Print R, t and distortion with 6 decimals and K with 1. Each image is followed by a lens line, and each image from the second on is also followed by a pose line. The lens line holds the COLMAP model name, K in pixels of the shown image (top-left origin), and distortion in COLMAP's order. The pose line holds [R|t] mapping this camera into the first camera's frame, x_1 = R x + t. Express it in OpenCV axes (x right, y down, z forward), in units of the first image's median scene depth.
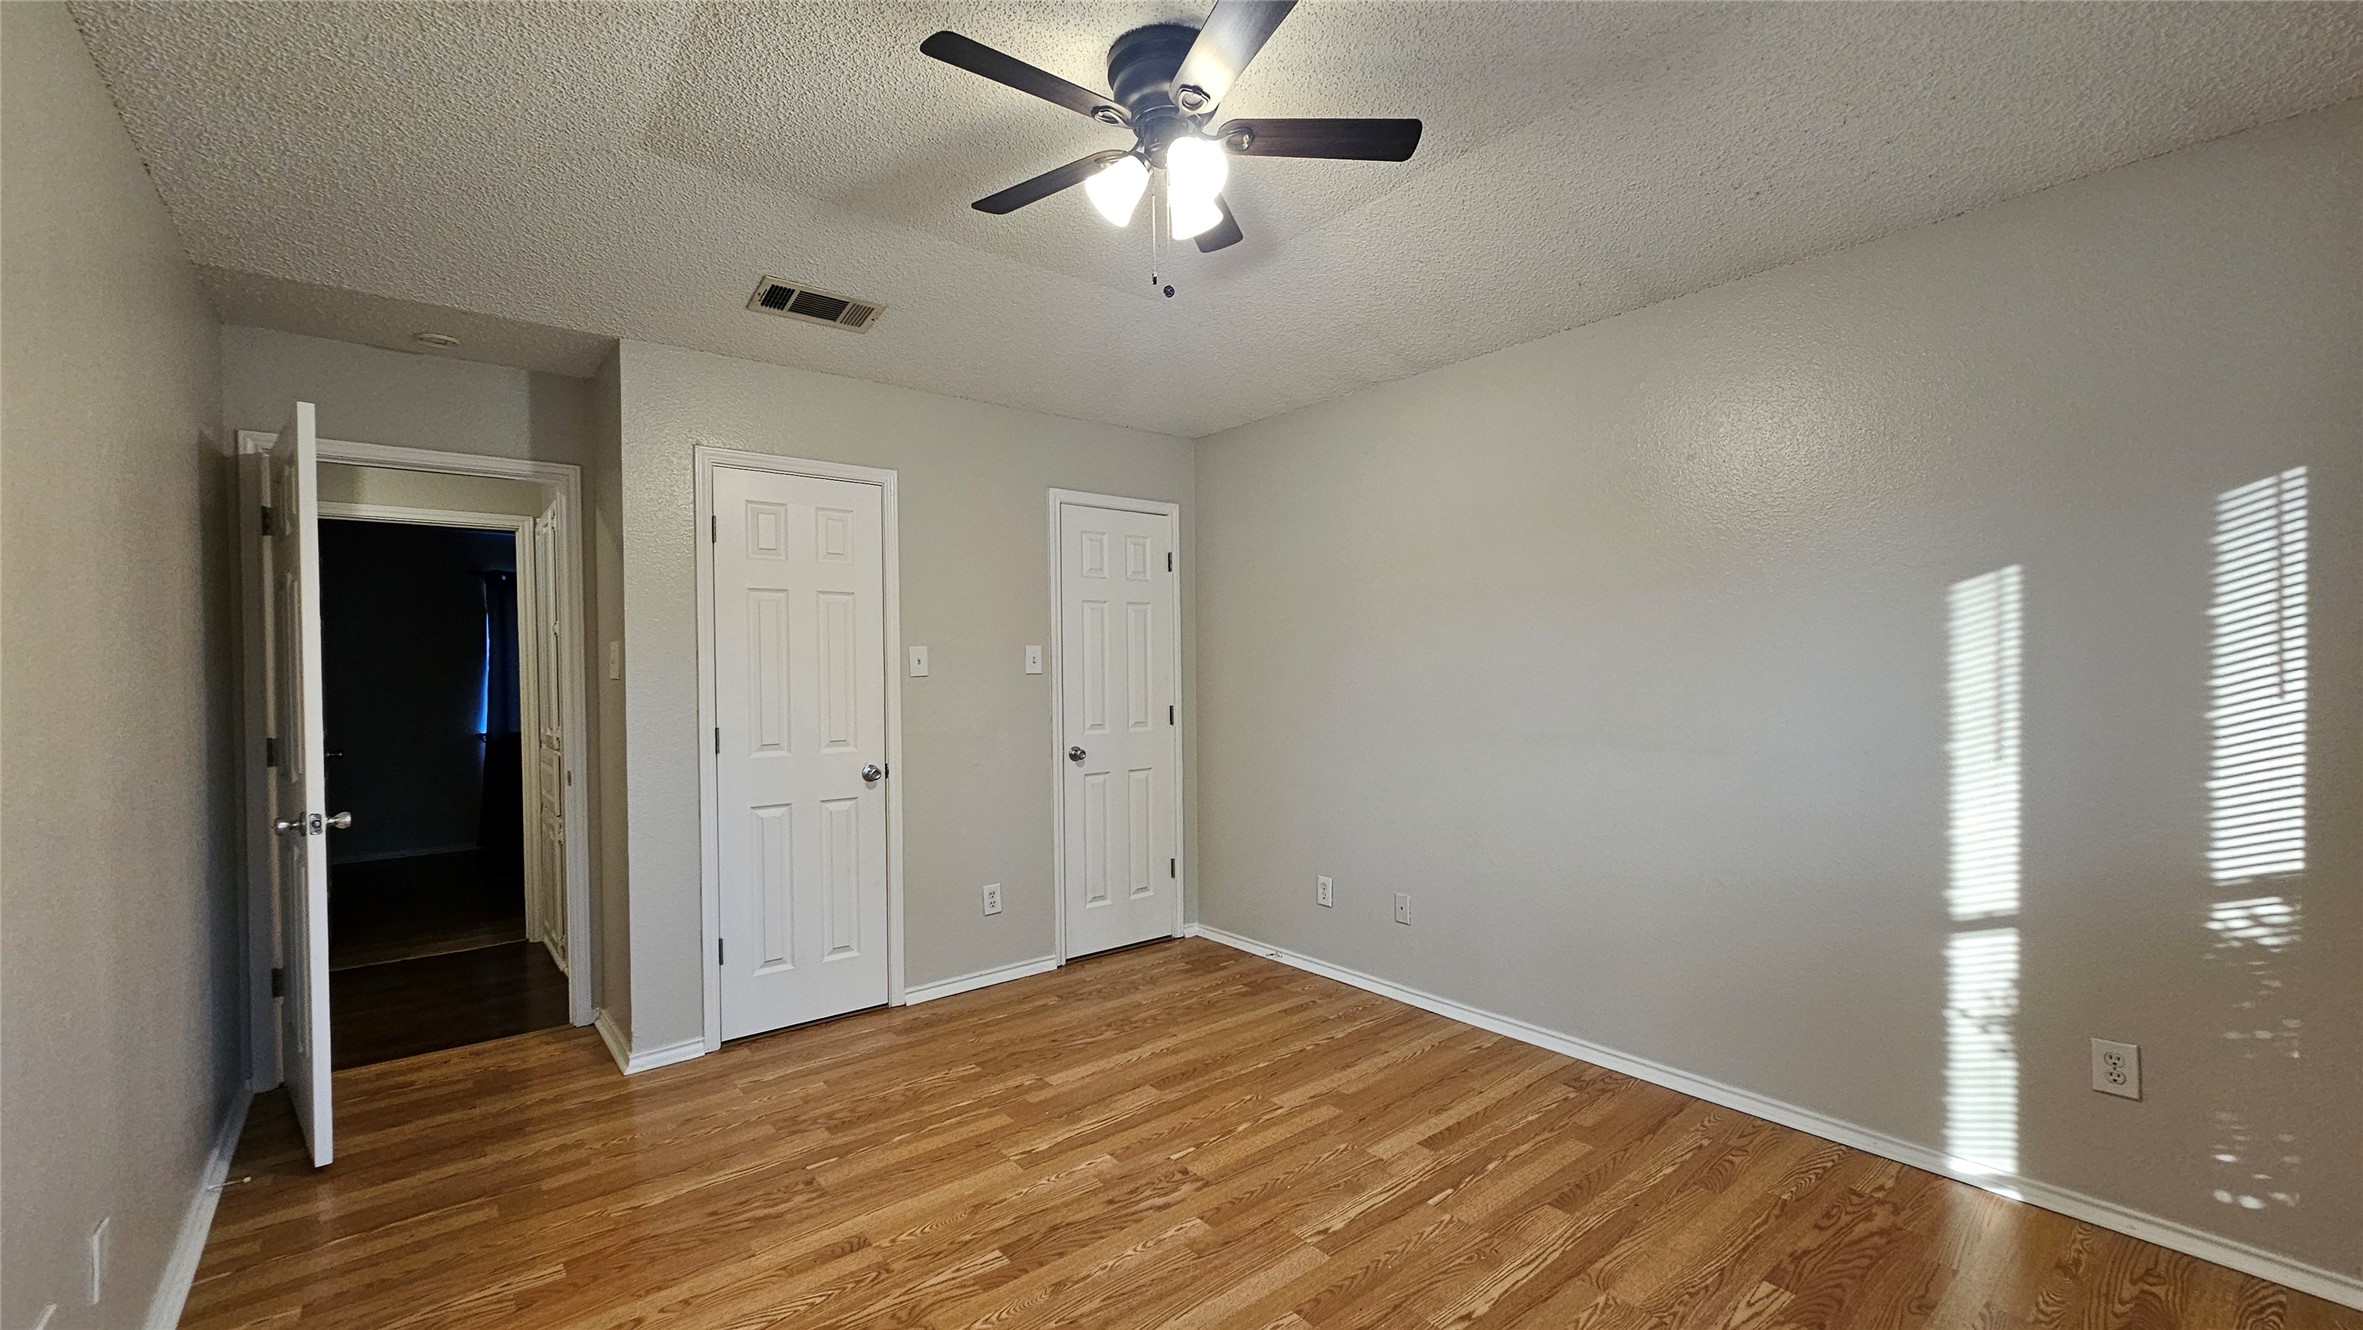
lens RADIAL K [[976.3, 0, 1175.4], [0, 976.3, 682.3], [0, 0, 1]] dist [-0.001413, -0.000631]
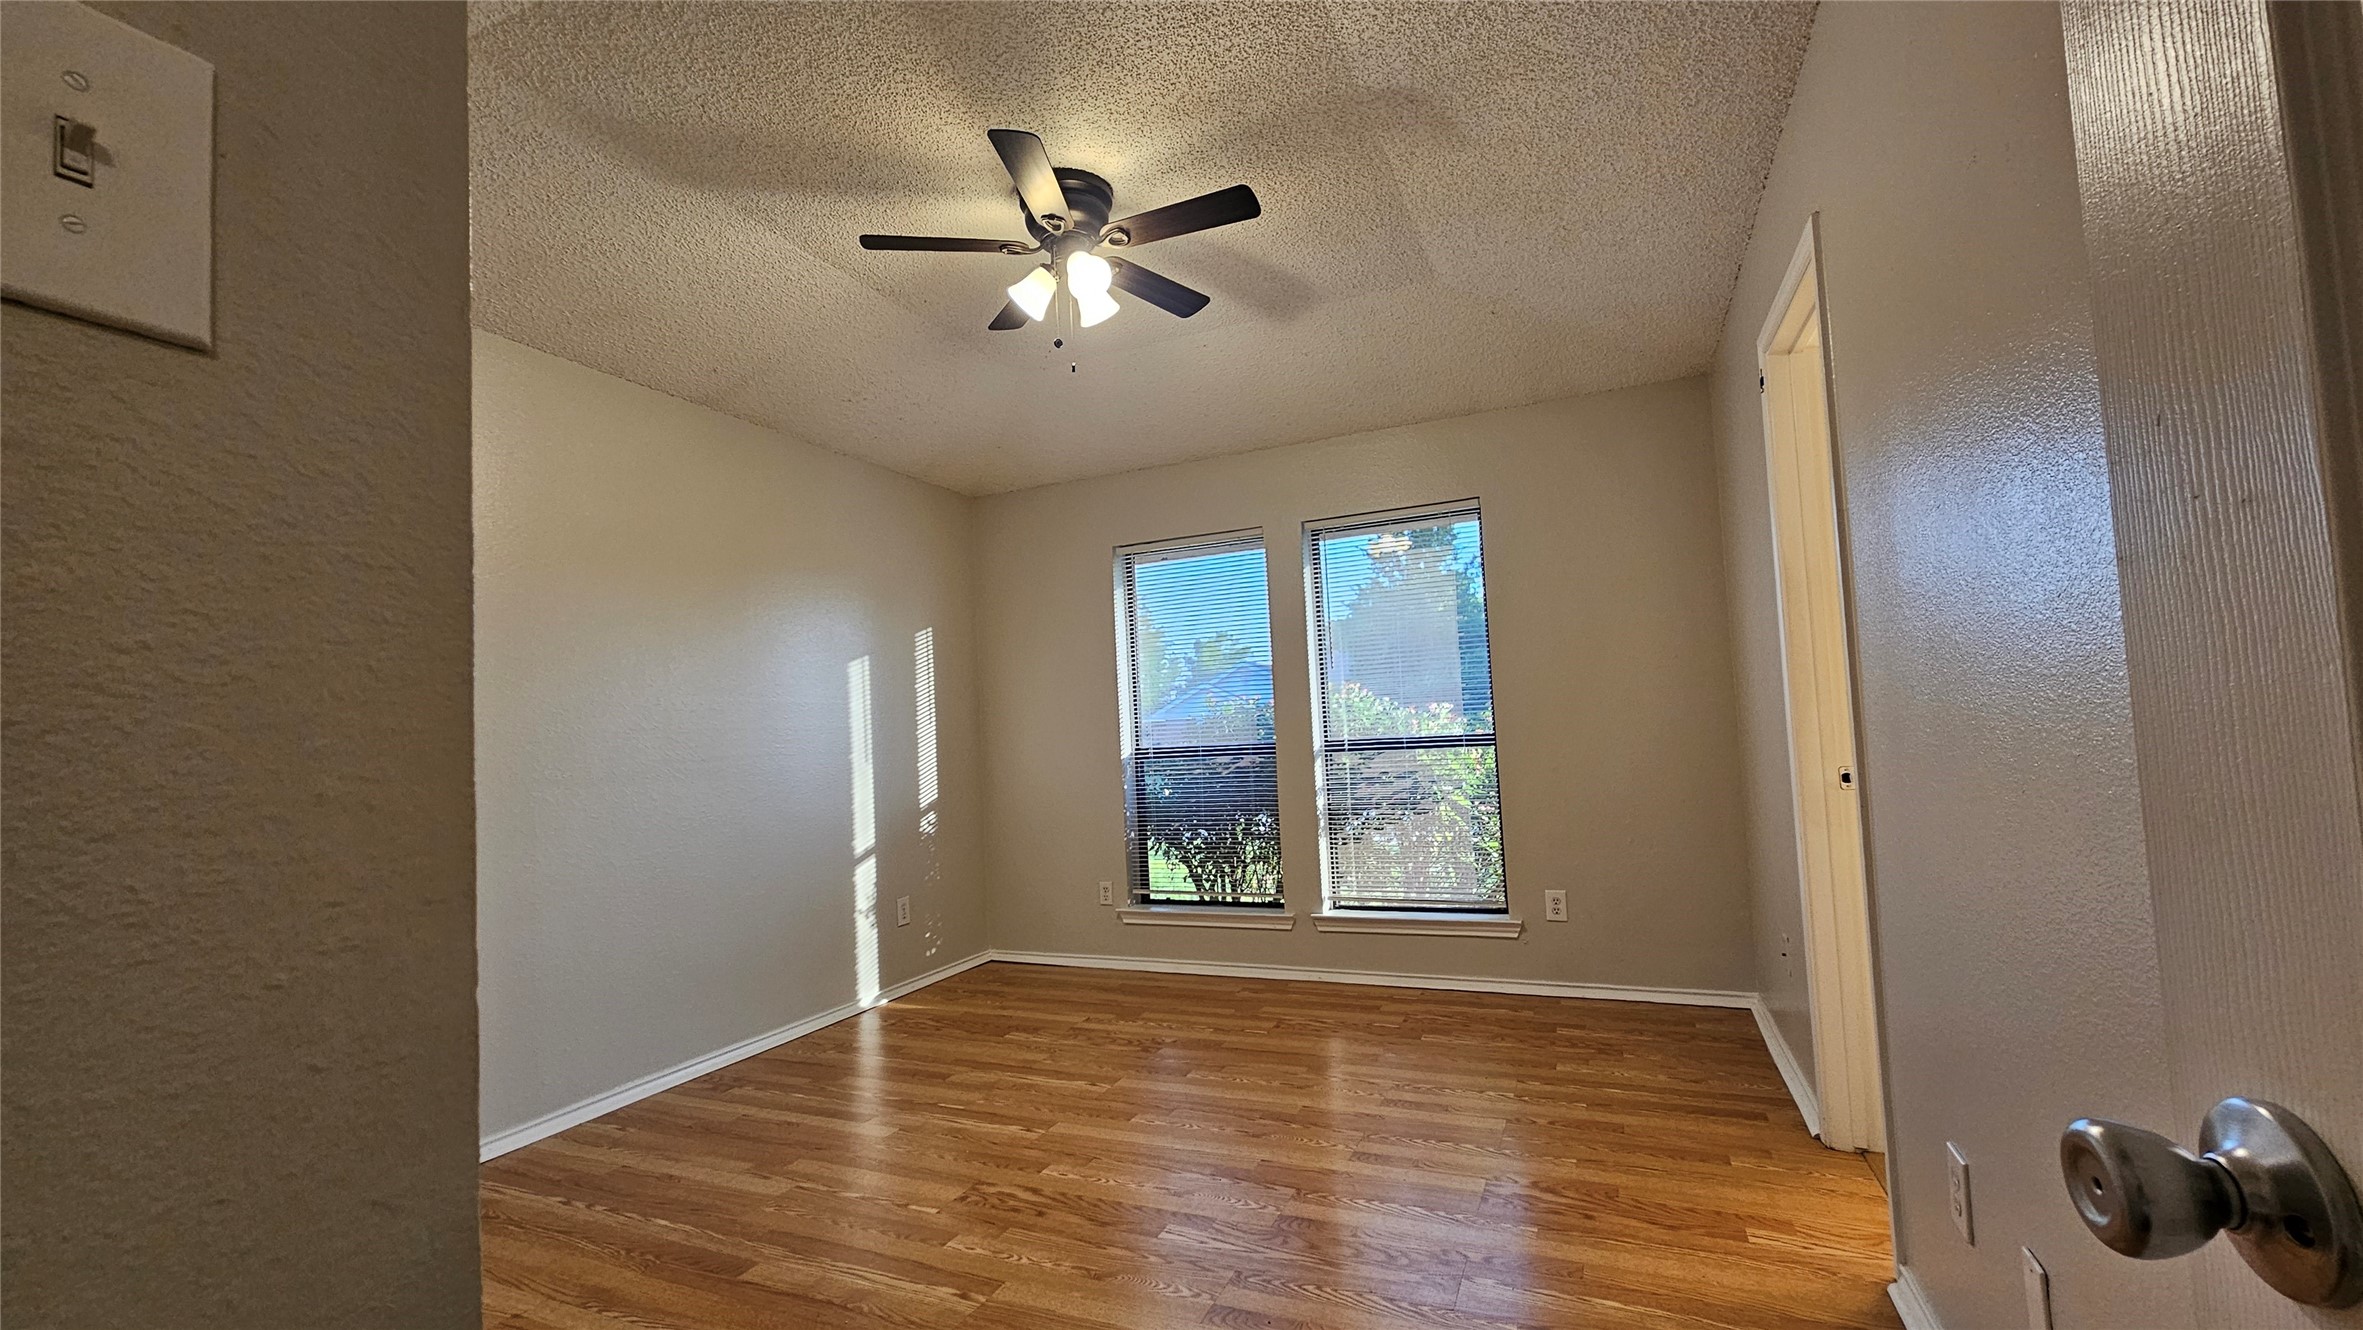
lens RADIAL K [[976.3, 0, 1175.4], [0, 976.3, 682.3], [0, 0, 1]] dist [-0.001413, -0.000631]
pose [[-0.454818, 0.080873, 0.886905, -1.024568], [0.066094, 0.996187, -0.056944, 0.072636], [-0.888128, 0.032720, -0.458429, 1.305979]]
